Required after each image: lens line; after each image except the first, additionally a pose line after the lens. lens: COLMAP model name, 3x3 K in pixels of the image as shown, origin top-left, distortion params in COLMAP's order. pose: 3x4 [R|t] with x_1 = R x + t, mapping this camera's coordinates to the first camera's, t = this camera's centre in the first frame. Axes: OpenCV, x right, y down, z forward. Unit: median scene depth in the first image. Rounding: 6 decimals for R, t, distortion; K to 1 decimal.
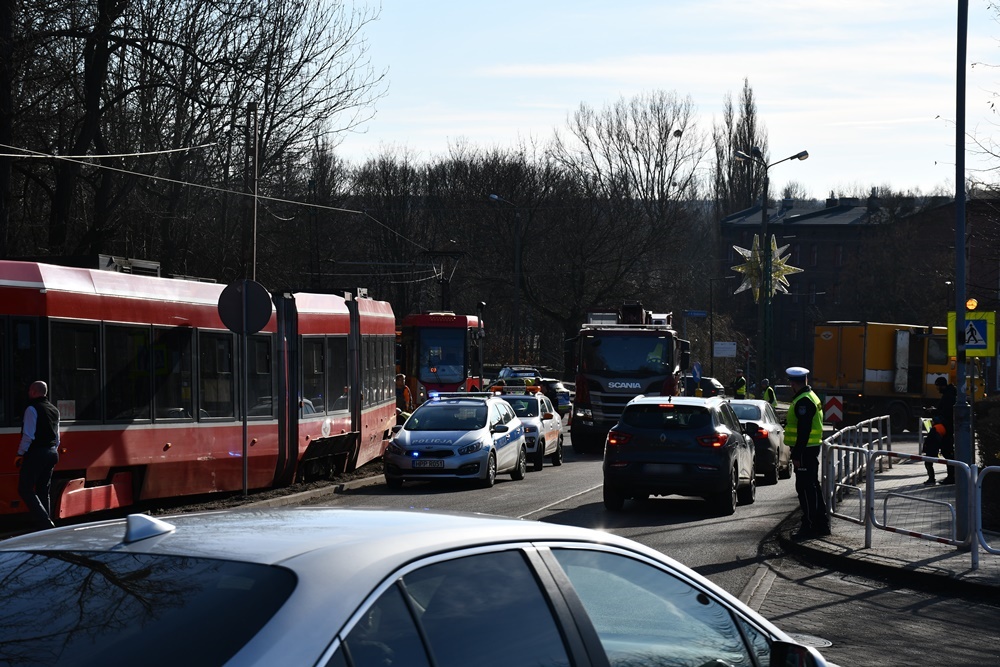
lens RADIAL K [[2303.3, 0, 500.0], [0, 2303.3, 333.5], [0, 0, 1]] dist [0.612312, -0.135124]
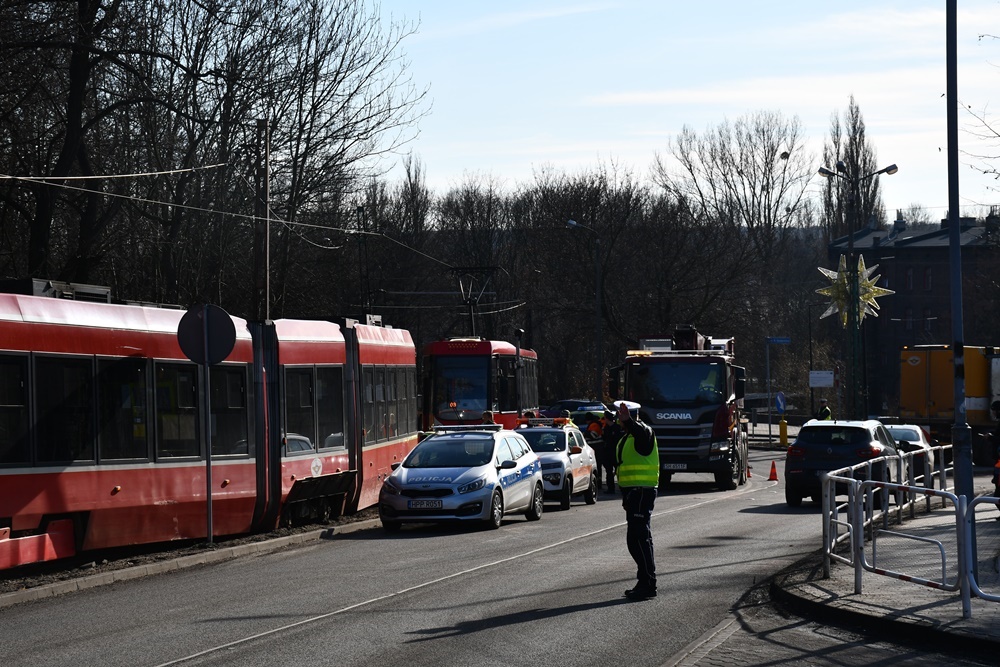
lens RADIAL K [[2367.0, 0, 500.0], [0, 2367.0, 333.5], [0, 0, 1]] dist [0.607660, 0.495234]
pose [[0.998603, -0.018514, -0.049495, 0.041939], [0.017751, 0.999717, -0.015810, 0.004102], [0.049774, 0.014909, 0.998649, 0.059566]]
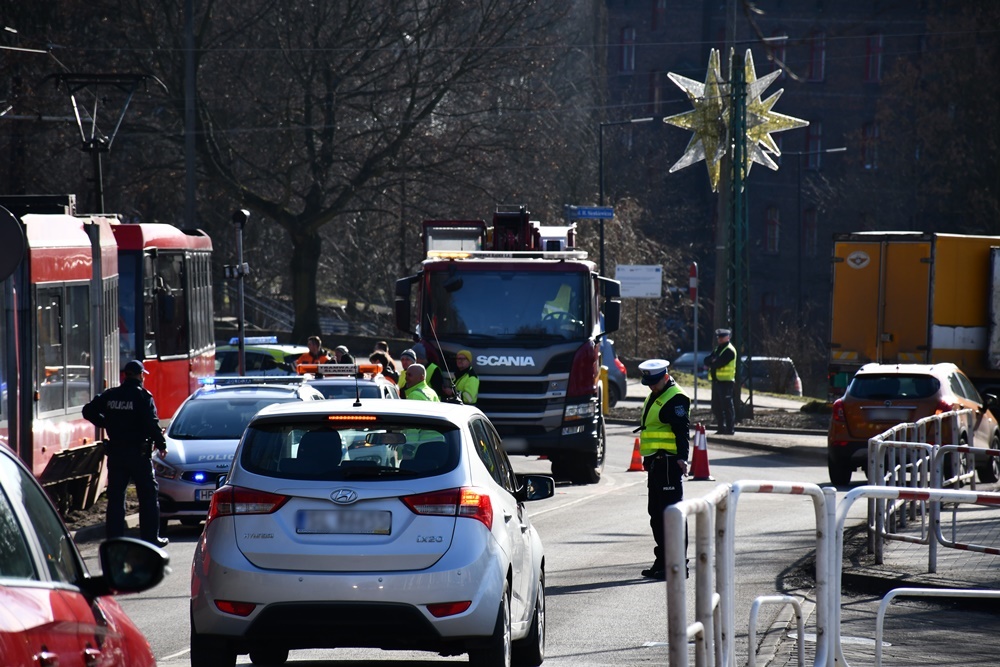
lens RADIAL K [[6018.2, 0, 500.0], [0, 6018.2, 333.5], [0, 0, 1]] dist [2.719702, -1.371403]
pose [[0.996486, -0.005374, 0.083590, -0.089633], [0.003831, 0.999819, 0.018611, -0.014627], [-0.083674, -0.018225, 0.996326, -0.582276]]
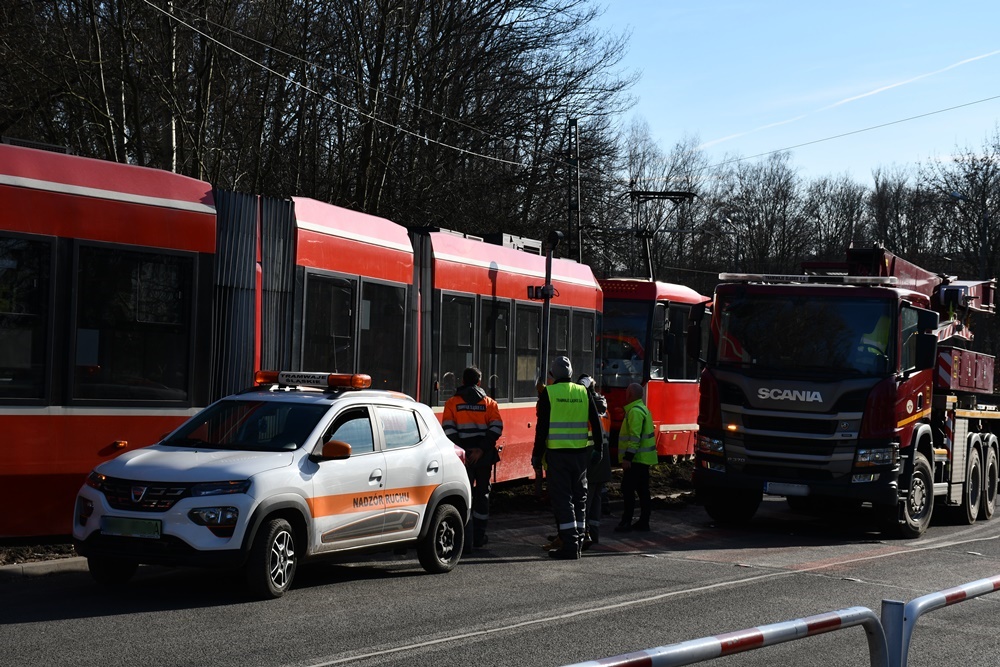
lens RADIAL K [[1780.9, 0, 500.0], [0, 1780.9, 333.5], [0, 0, 1]] dist [0.316250, 0.154230]
pose [[0.947281, 0.031549, -0.318847, 0.153996], [-0.036912, 0.999260, -0.010787, 0.020483], [0.318271, 0.021988, 0.947745, 0.800802]]
